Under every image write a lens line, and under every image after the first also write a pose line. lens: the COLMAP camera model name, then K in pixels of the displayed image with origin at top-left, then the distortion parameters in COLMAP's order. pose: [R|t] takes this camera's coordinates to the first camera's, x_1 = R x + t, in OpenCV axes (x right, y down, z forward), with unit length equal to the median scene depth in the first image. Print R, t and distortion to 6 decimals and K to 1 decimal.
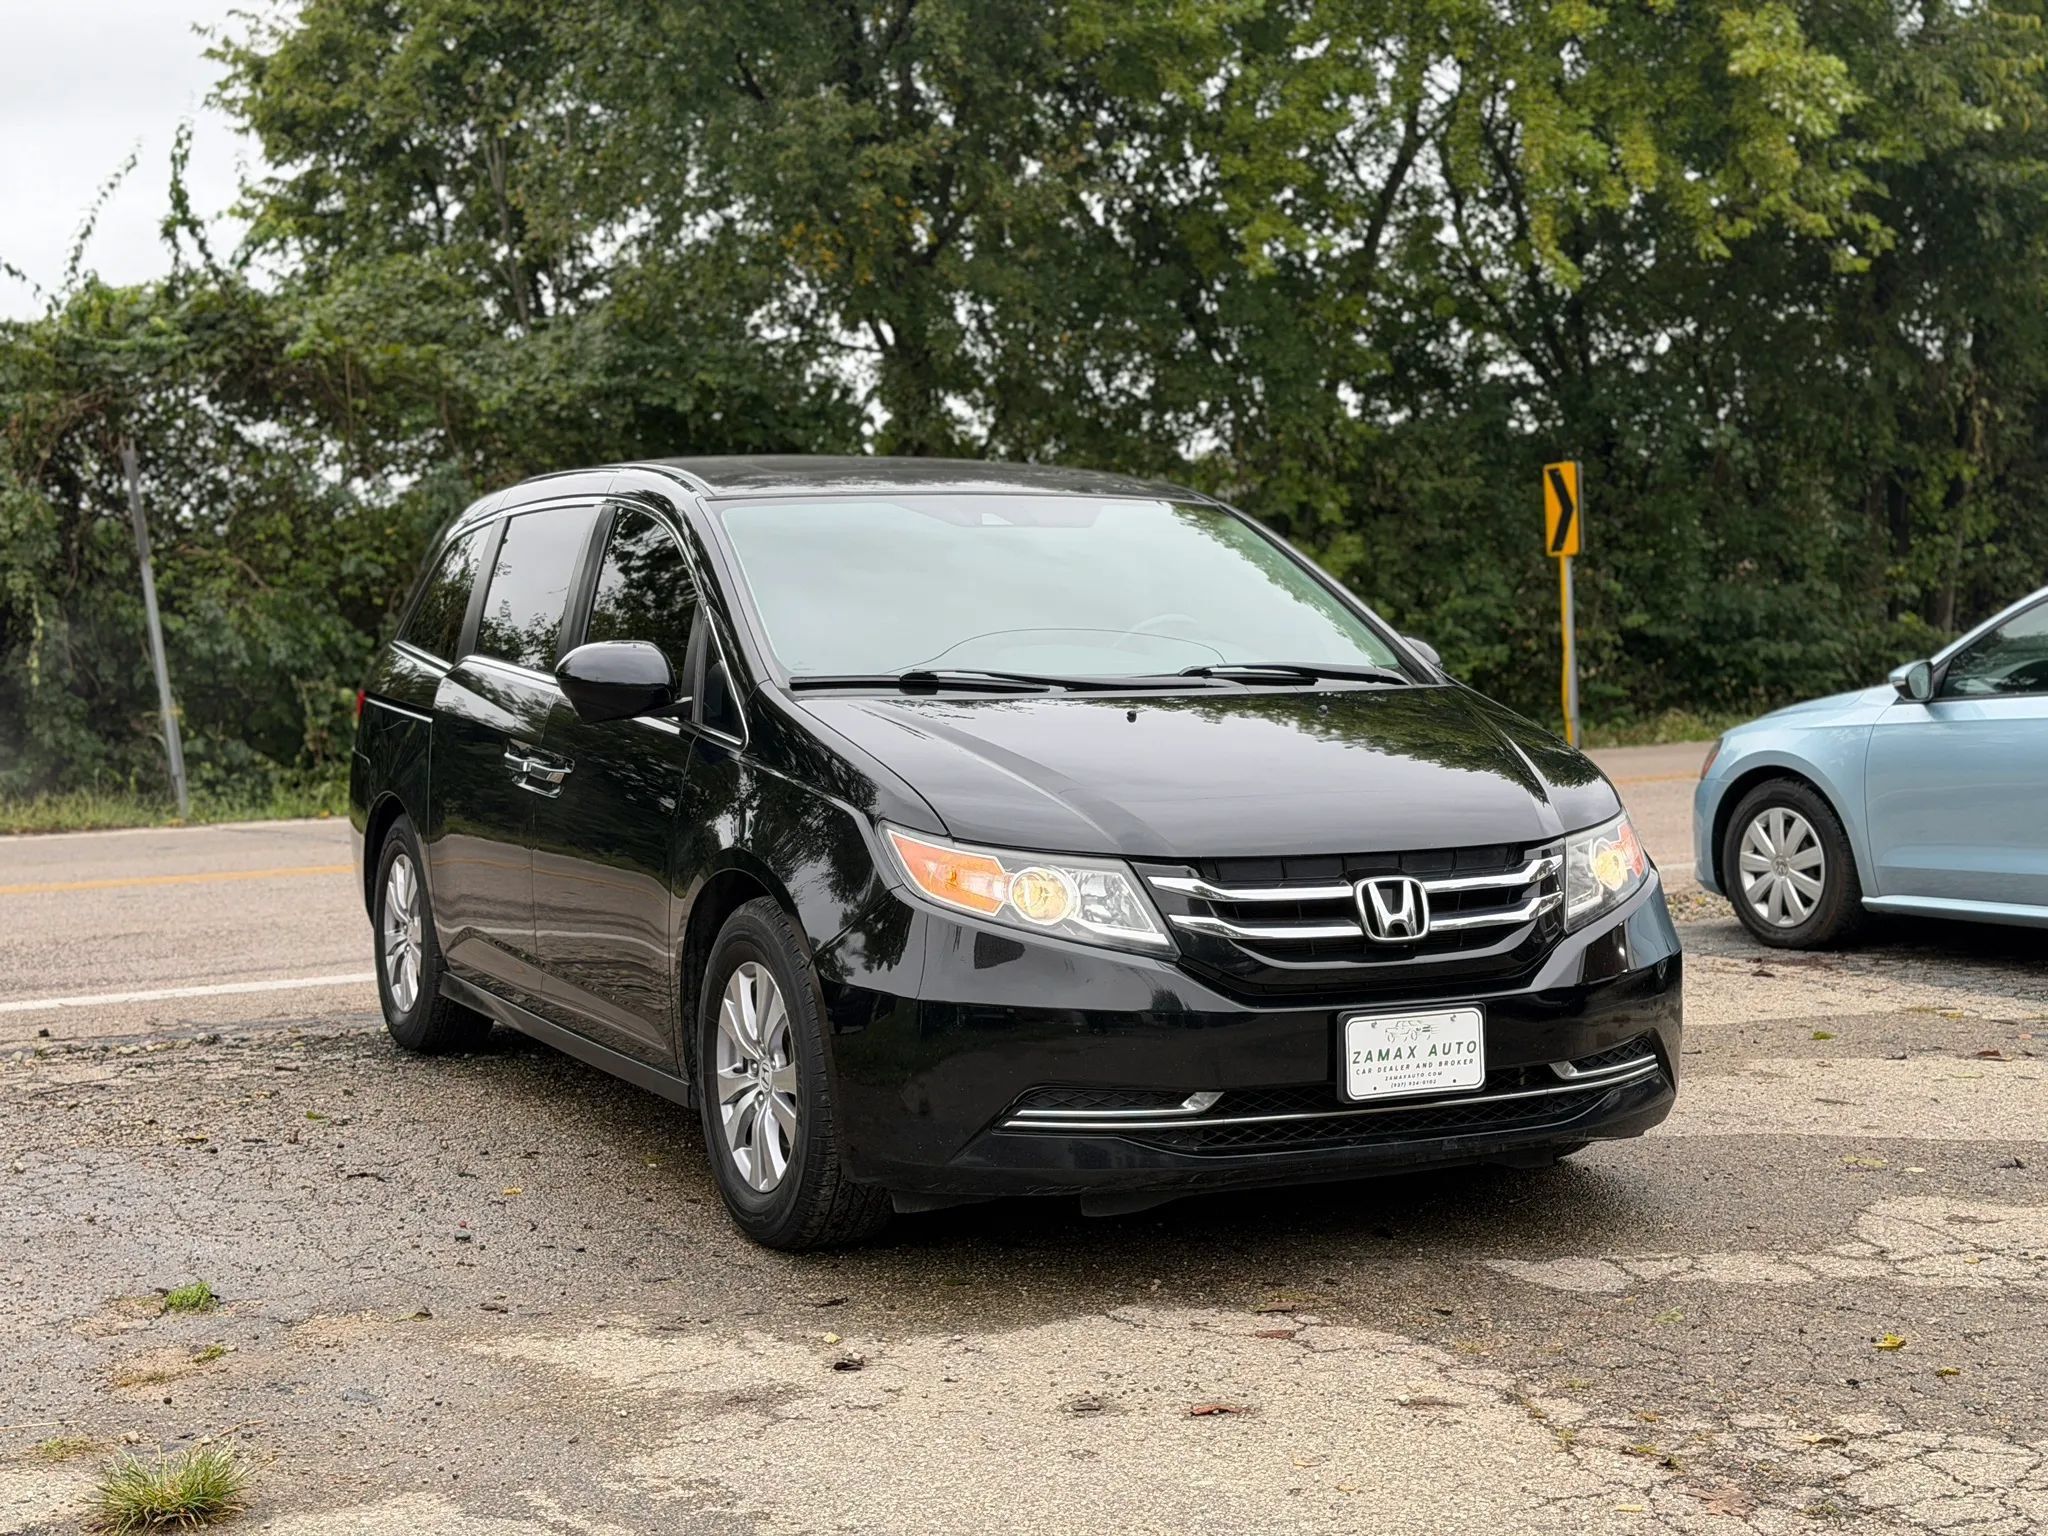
lens RADIAL K [[2837.4, 0, 1020.7], [0, 2837.4, 796.4], [0, 0, 1]] dist [0.184344, -0.352753]
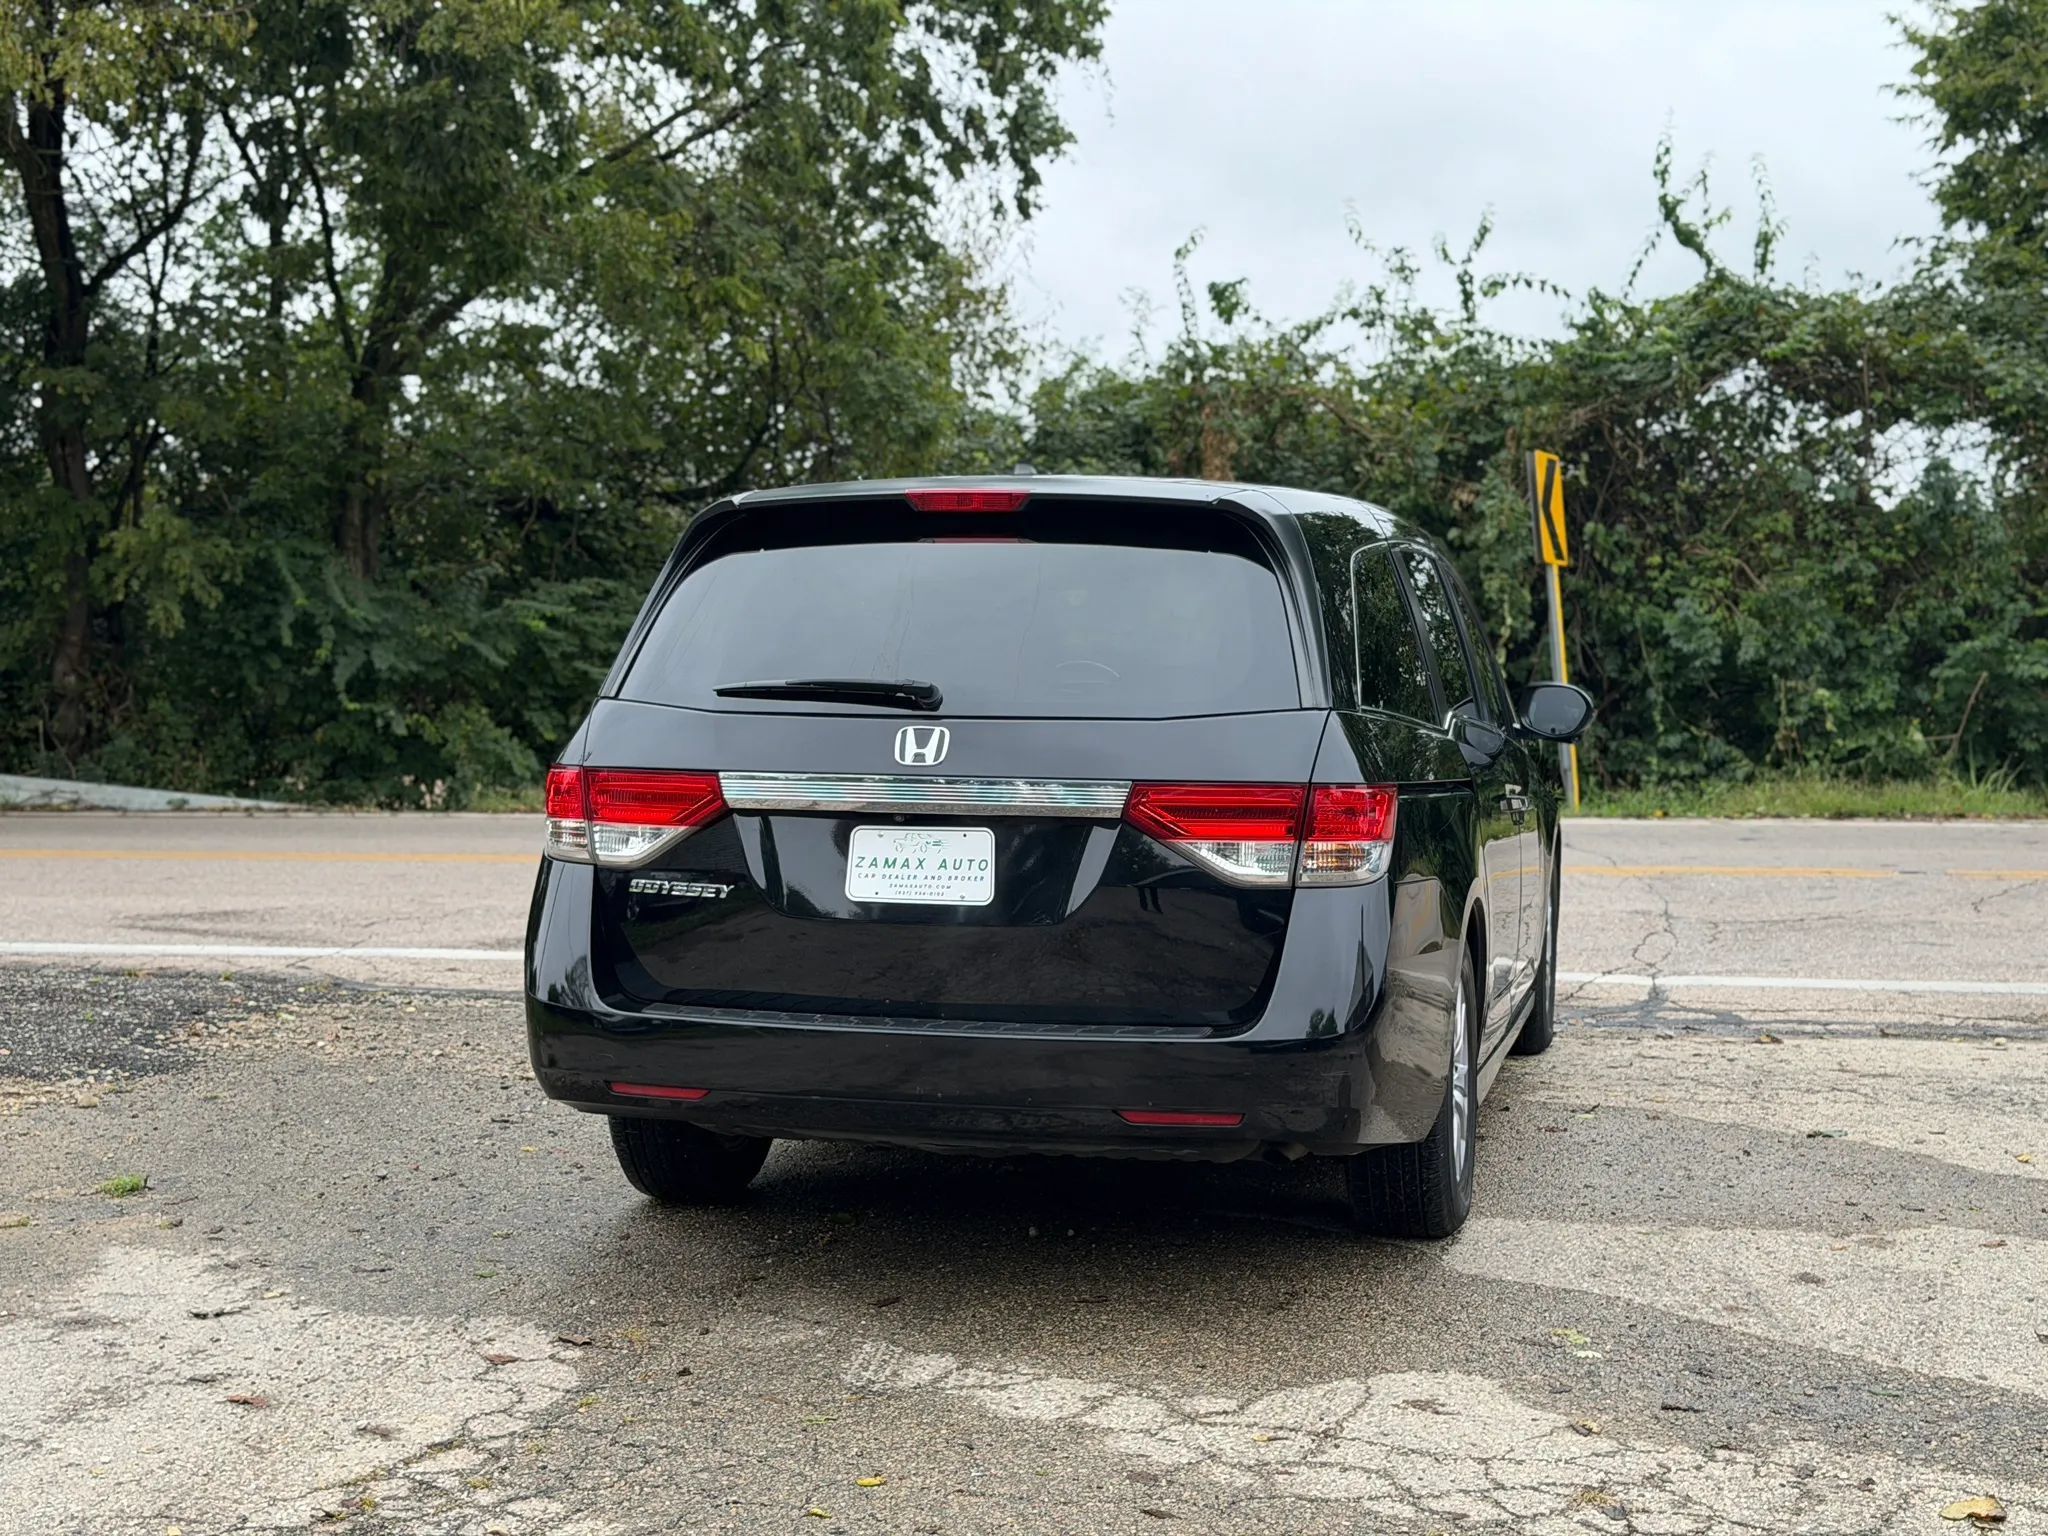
lens RADIAL K [[2842.8, 0, 1014.3], [0, 2842.8, 796.7], [0, 0, 1]] dist [0.173849, -0.287478]
pose [[0.743757, 0.057954, -0.665933, 0.459500], [-0.051328, 0.998245, 0.029548, -0.032149], [0.666476, 0.012204, 0.745426, 0.154457]]
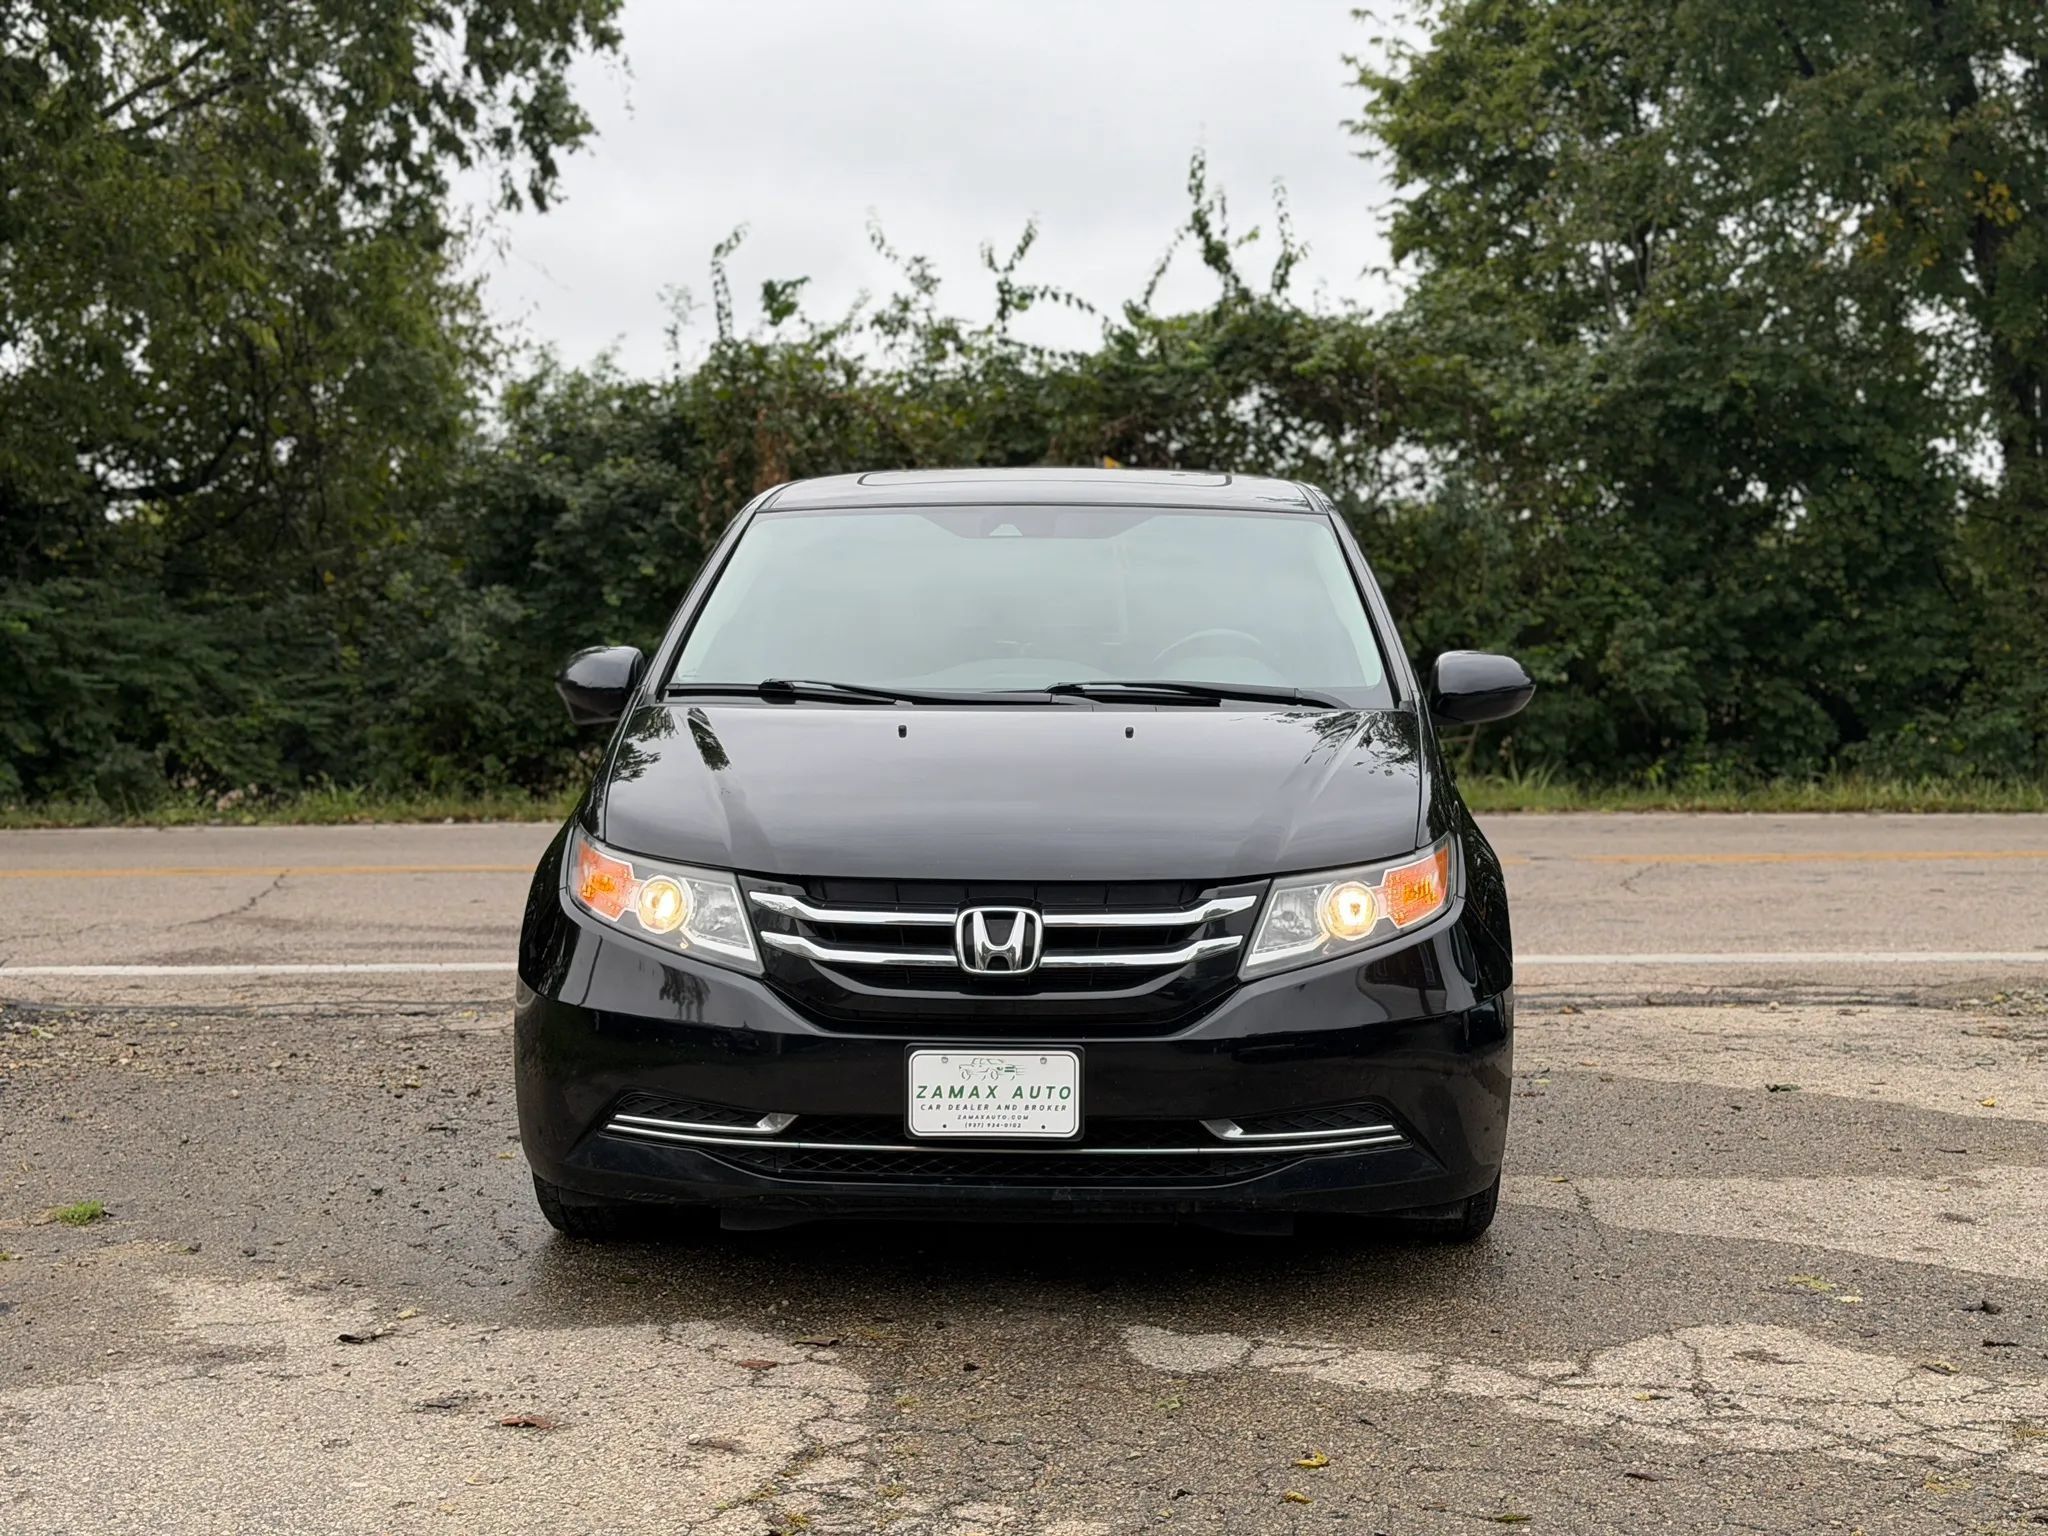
lens RADIAL K [[2837.4, 0, 1020.7], [0, 2837.4, 796.4], [0, 0, 1]] dist [0.184344, -0.352753]
pose [[0.881098, 0.041851, -0.471078, 0.302414], [-0.042879, 0.999044, 0.008557, -0.008895], [0.470986, 0.012659, 0.882050, 0.085978]]
